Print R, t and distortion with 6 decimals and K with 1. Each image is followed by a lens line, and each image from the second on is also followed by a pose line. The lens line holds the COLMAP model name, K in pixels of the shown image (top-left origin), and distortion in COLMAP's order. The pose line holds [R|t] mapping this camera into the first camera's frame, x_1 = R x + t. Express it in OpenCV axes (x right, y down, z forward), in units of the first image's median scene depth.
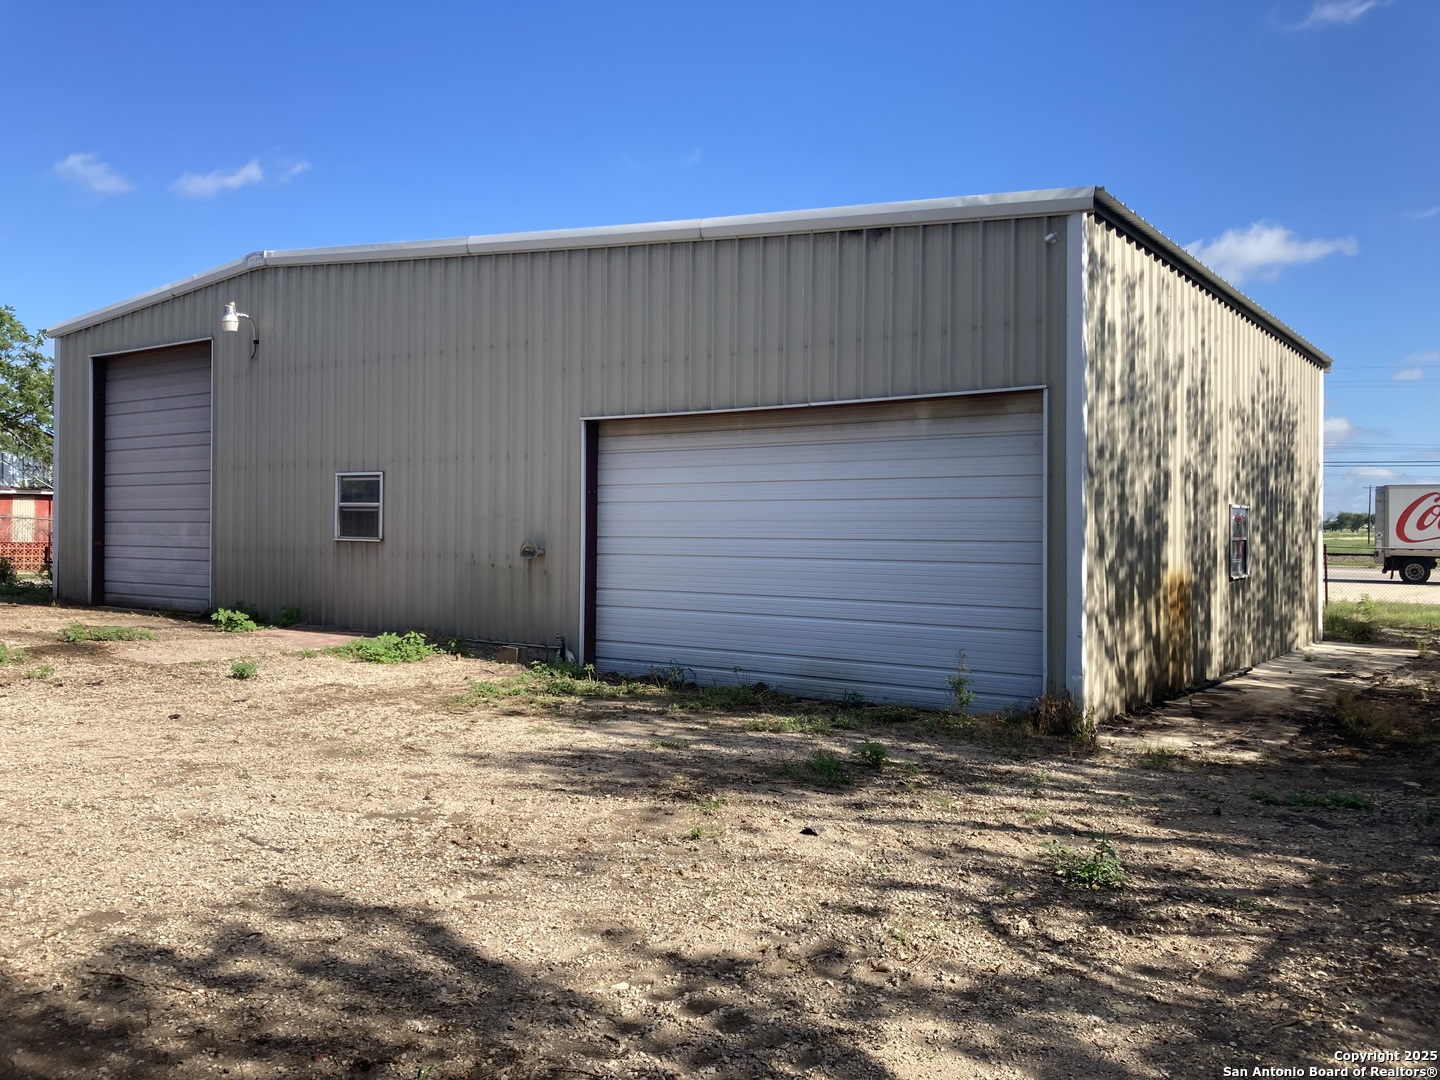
lens RADIAL K [[1172.7, 0, 714.6], [0, 1172.7, 518.8], [0, 0, 1]] dist [0.051839, -0.078359]
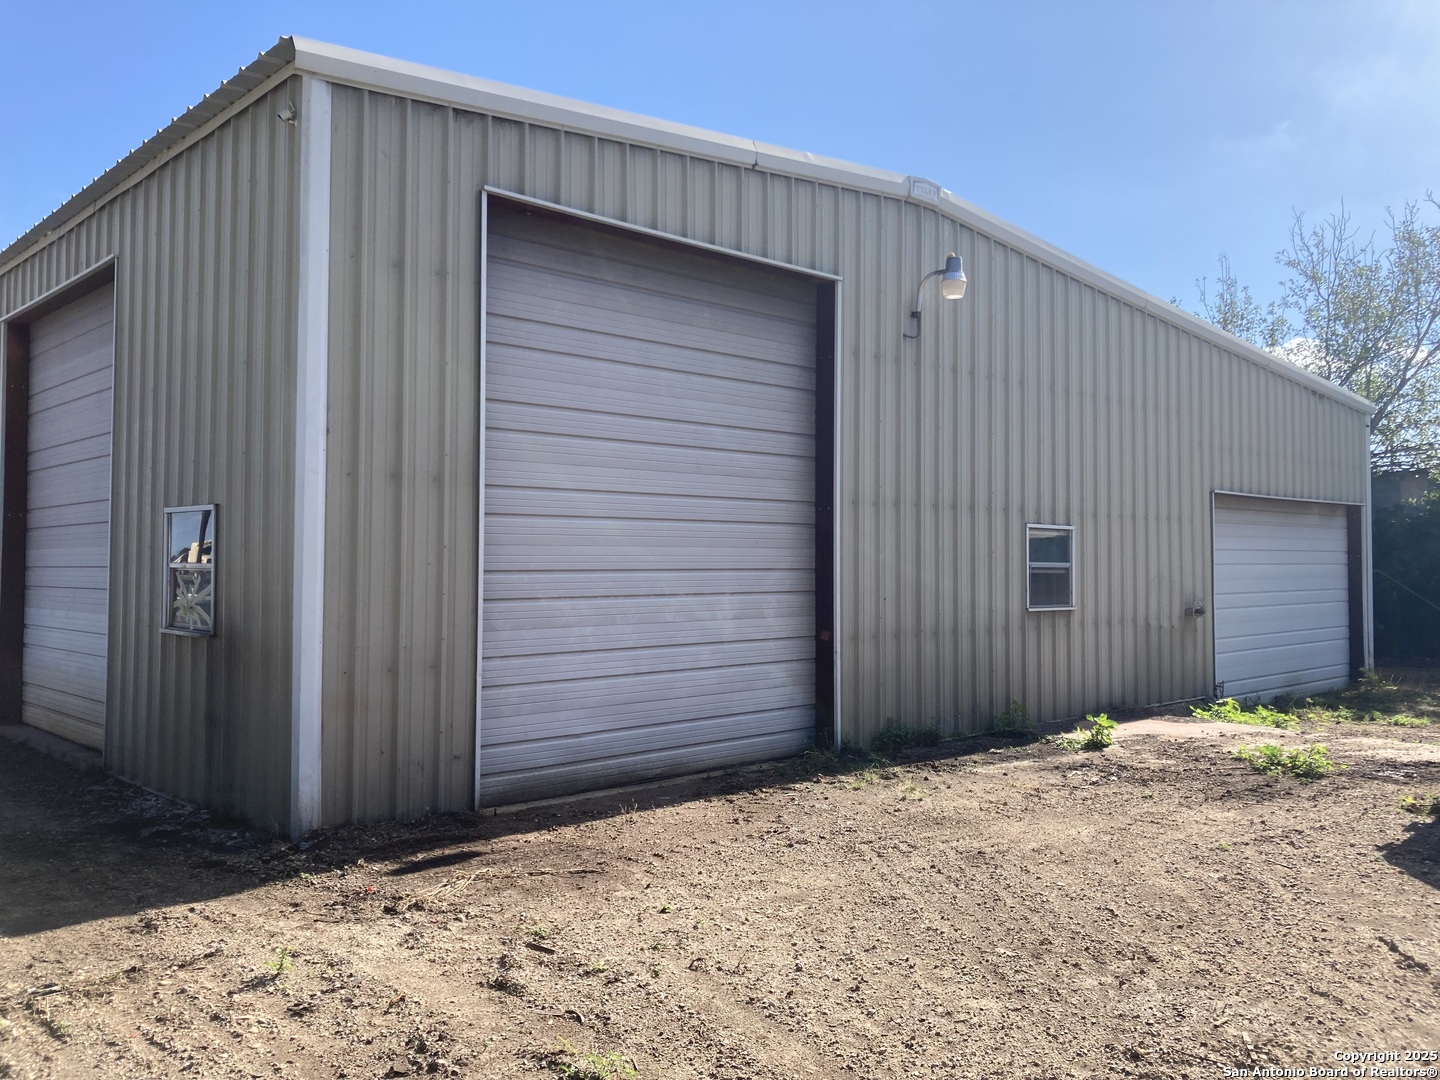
lens RADIAL K [[1172.7, 0, 714.6], [0, 1172.7, 518.8], [0, 0, 1]] dist [0.051839, -0.078359]
pose [[0.184947, 0.027418, 0.982366, -1.129430], [-0.011903, 0.999600, -0.025658, -0.020259], [-0.982676, -0.006948, 0.185200, 1.067386]]
